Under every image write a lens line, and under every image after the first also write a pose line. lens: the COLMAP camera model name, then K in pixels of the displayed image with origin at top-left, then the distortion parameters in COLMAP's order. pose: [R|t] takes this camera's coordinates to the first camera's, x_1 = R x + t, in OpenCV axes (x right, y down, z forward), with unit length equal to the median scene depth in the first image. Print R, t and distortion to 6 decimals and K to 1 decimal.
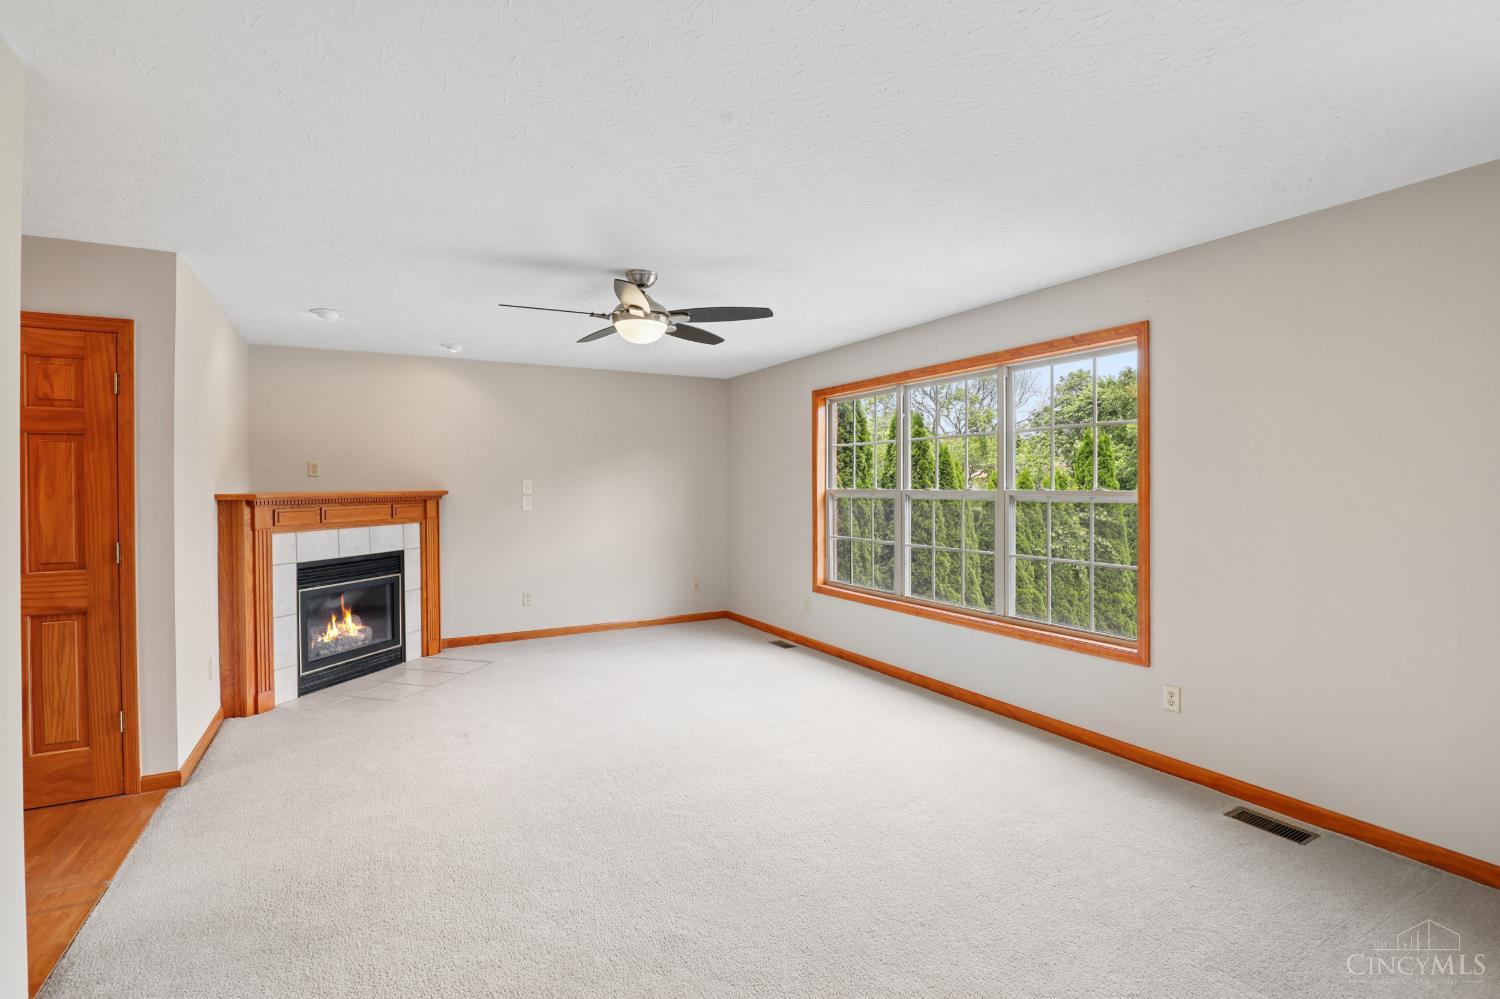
lens RADIAL K [[696.0, 0, 753.3], [0, 696.0, 489.4], [0, 0, 1]] dist [-0.030758, 0.001520]
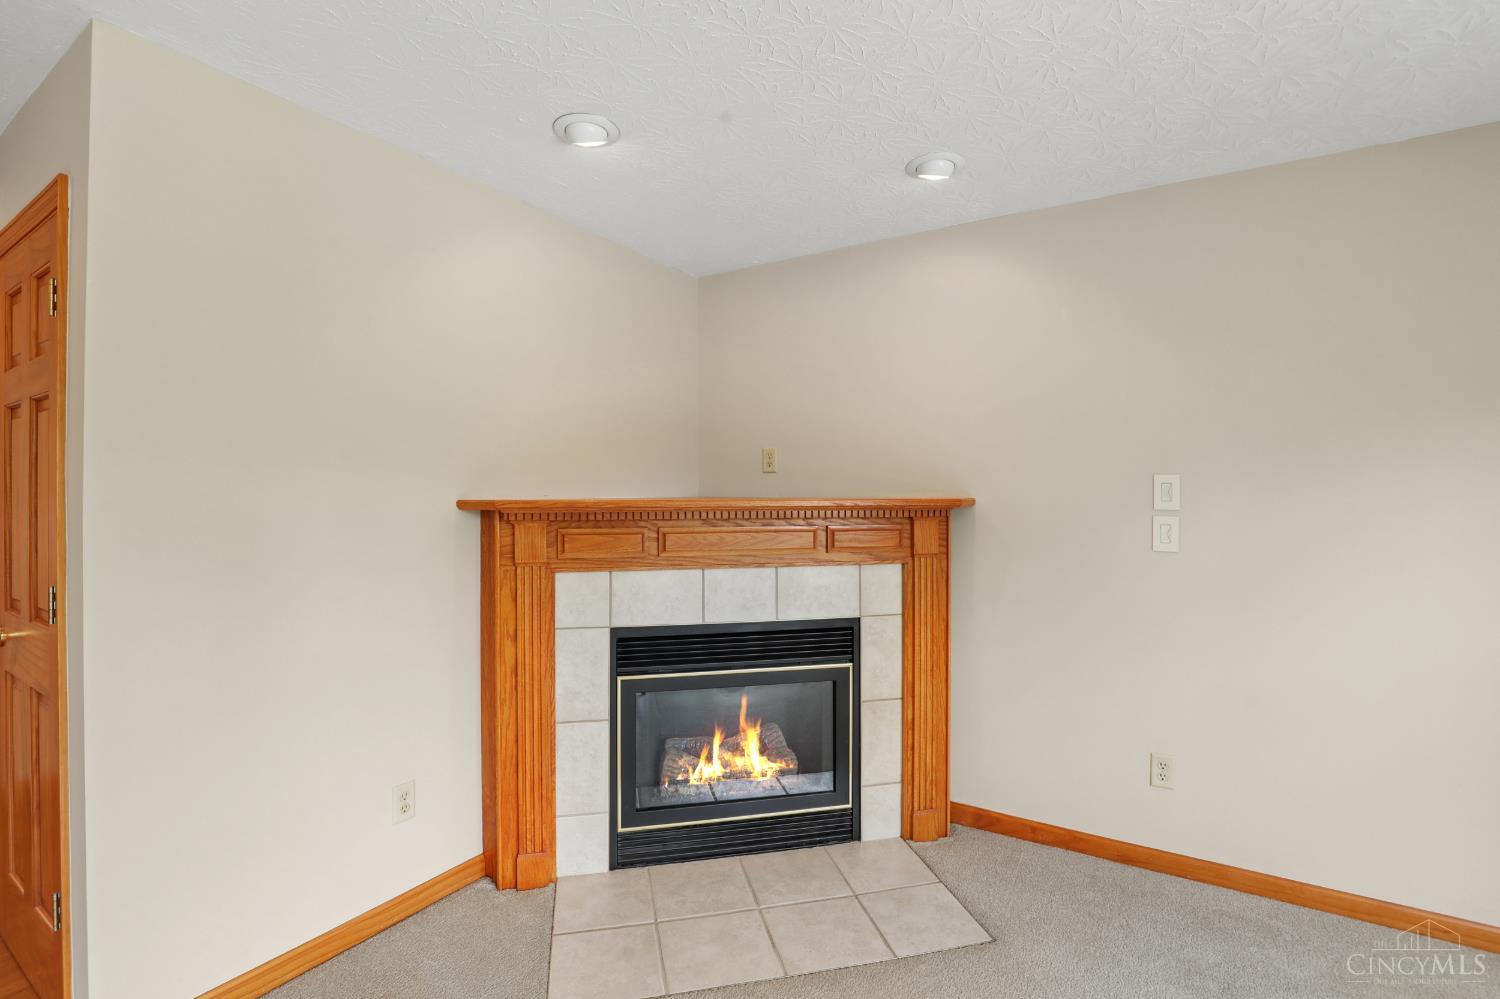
lens RADIAL K [[696.0, 0, 753.3], [0, 696.0, 489.4], [0, 0, 1]] dist [-0.030758, 0.001520]
pose [[0.465502, 0.002206, -0.885044, -0.111933], [-0.008400, 0.999963, -0.001926, -0.003005], [0.885007, 0.008331, 0.465503, 0.786574]]
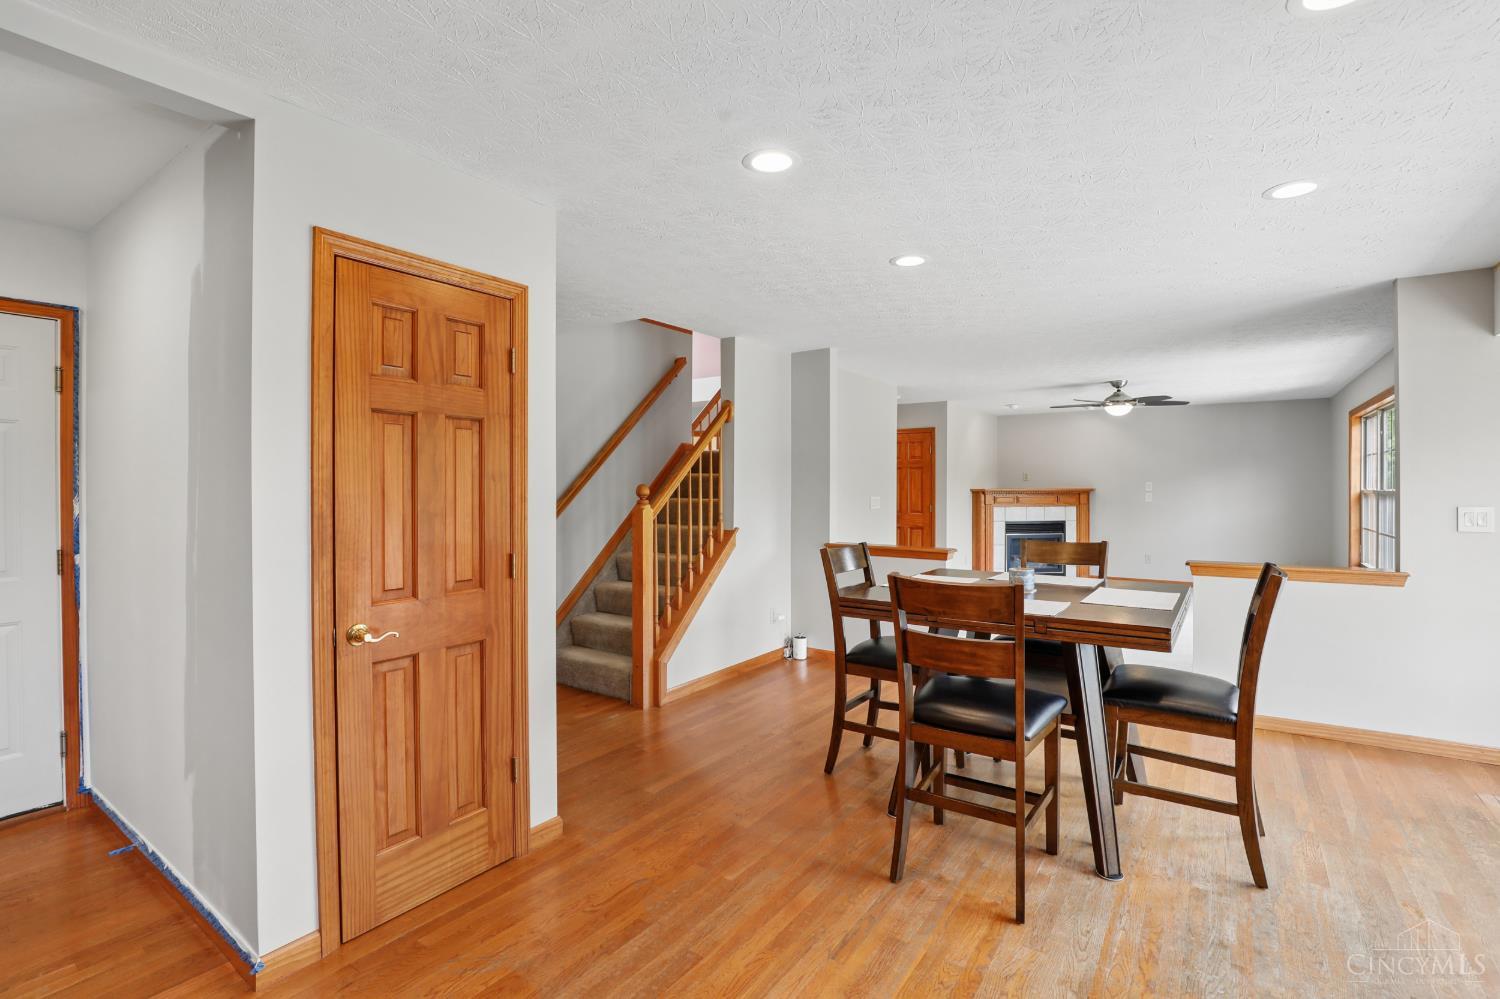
lens RADIAL K [[696.0, 0, 753.3], [0, 696.0, 489.4], [0, 0, 1]] dist [-0.030758, 0.001520]
pose [[0.440591, 0.005781, -0.897690, 0.871898], [-0.007524, 0.999968, 0.002746, 0.007029], [0.897677, 0.005544, 0.440620, -0.619897]]
